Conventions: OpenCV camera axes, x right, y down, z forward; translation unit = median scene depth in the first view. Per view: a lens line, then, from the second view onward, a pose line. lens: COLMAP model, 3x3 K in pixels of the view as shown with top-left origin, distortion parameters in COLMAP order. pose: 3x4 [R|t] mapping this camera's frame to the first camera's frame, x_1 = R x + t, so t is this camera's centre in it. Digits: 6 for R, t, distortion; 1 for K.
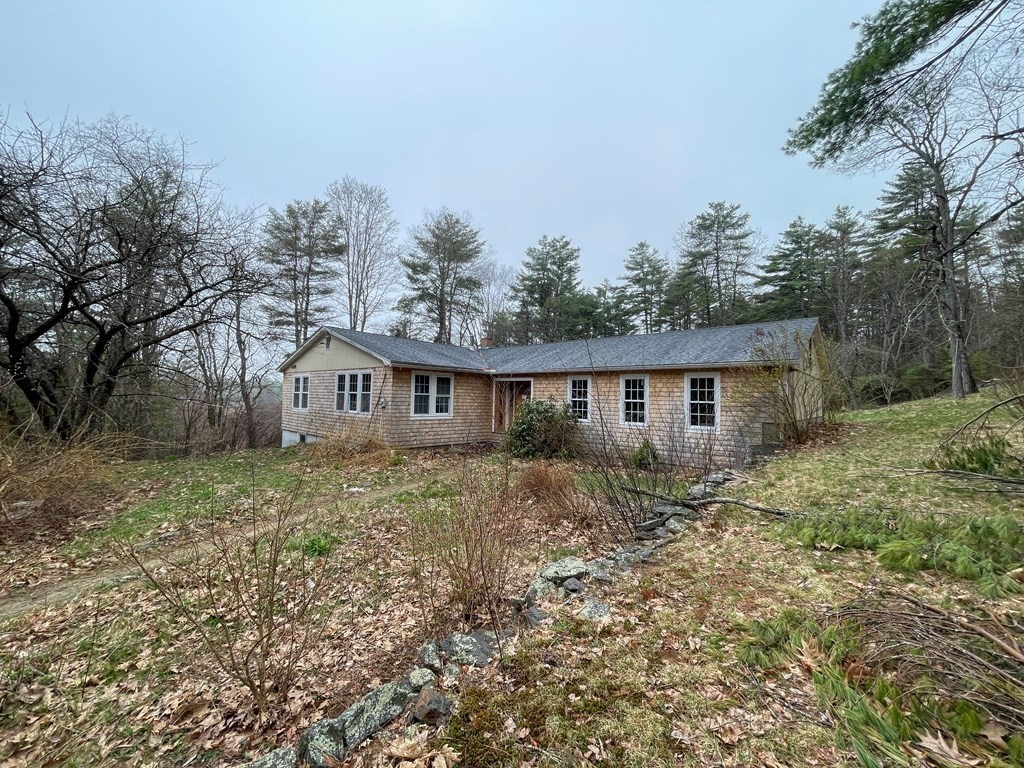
lens RADIAL K [[412.2, 0, 492.3], [0, 412.2, 378.8], [0, 0, 1]] dist [-0.002888, 0.000007]
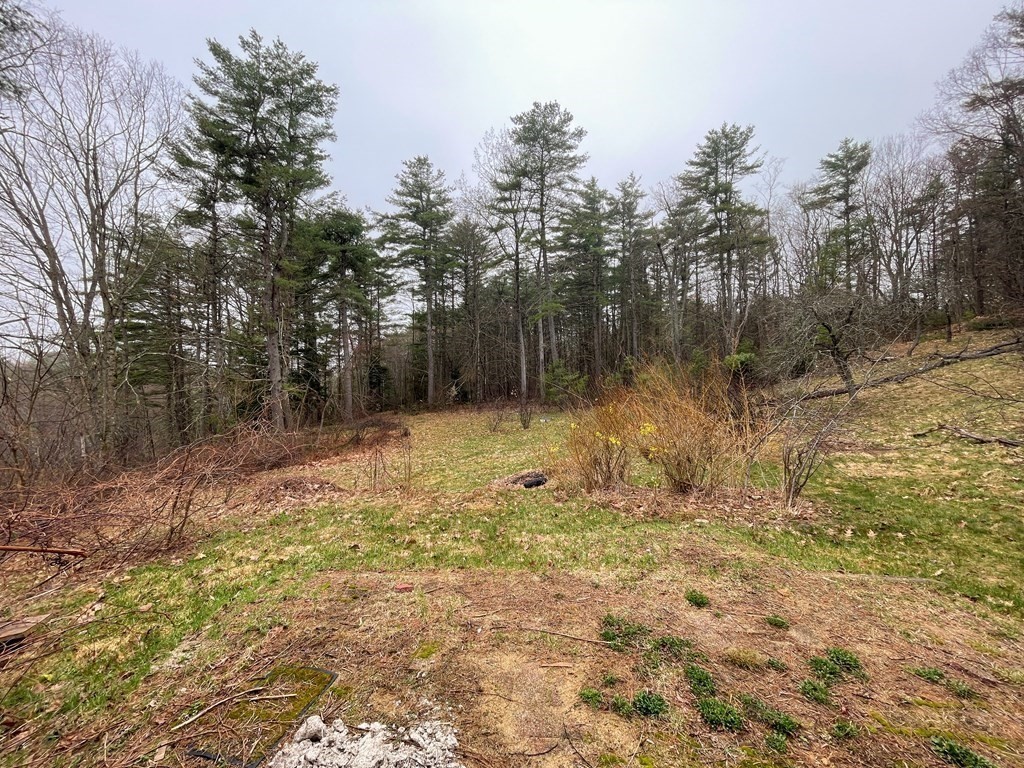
lens RADIAL K [[412.2, 0, 516.1], [0, 412.2, 387.5], [0, 0, 1]] dist [-0.002888, 0.000007]
pose [[0.764103, -0.014893, 0.644922, 0.061977], [-0.014936, 0.999057, 0.040766, 0.028701], [-0.644921, -0.040782, 0.763160, 0.575493]]
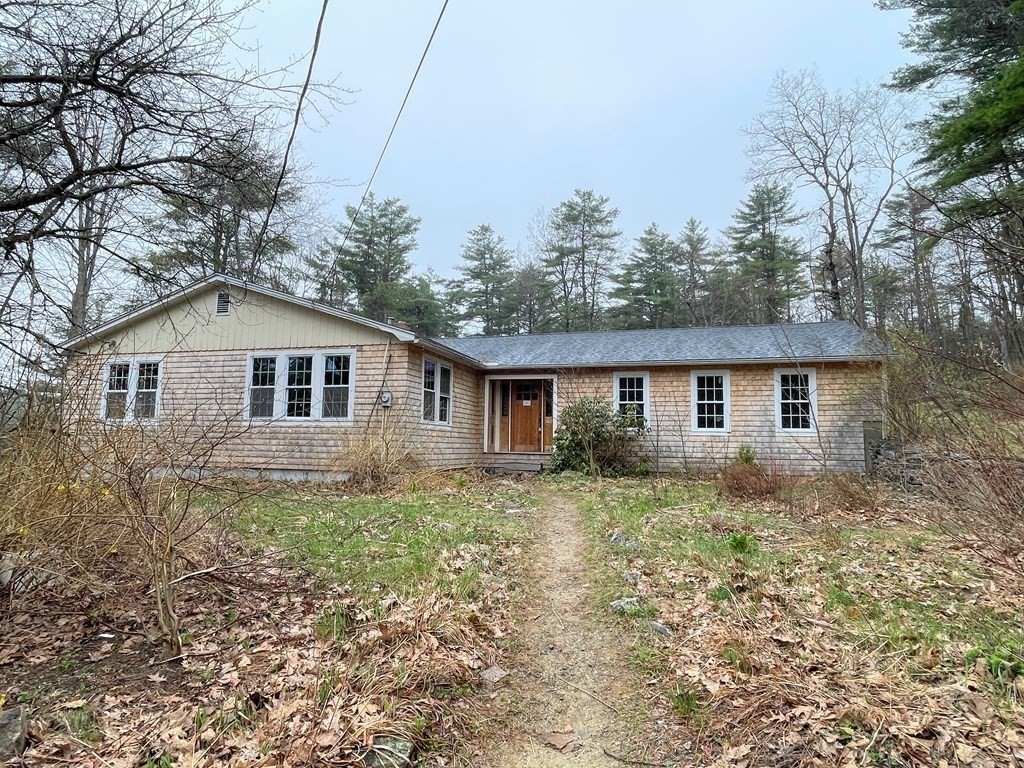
lens RADIAL K [[596.2, 0, 491.0], [0, 596.2, 395.3], [0, 0, 1]] dist [-0.006637, -0.000868]
pose [[0.894871, 0.027651, 0.445468, -0.163556], [-0.015333, 0.999395, -0.031233, 0.023566], [-0.446062, 0.021119, 0.894753, 0.036618]]
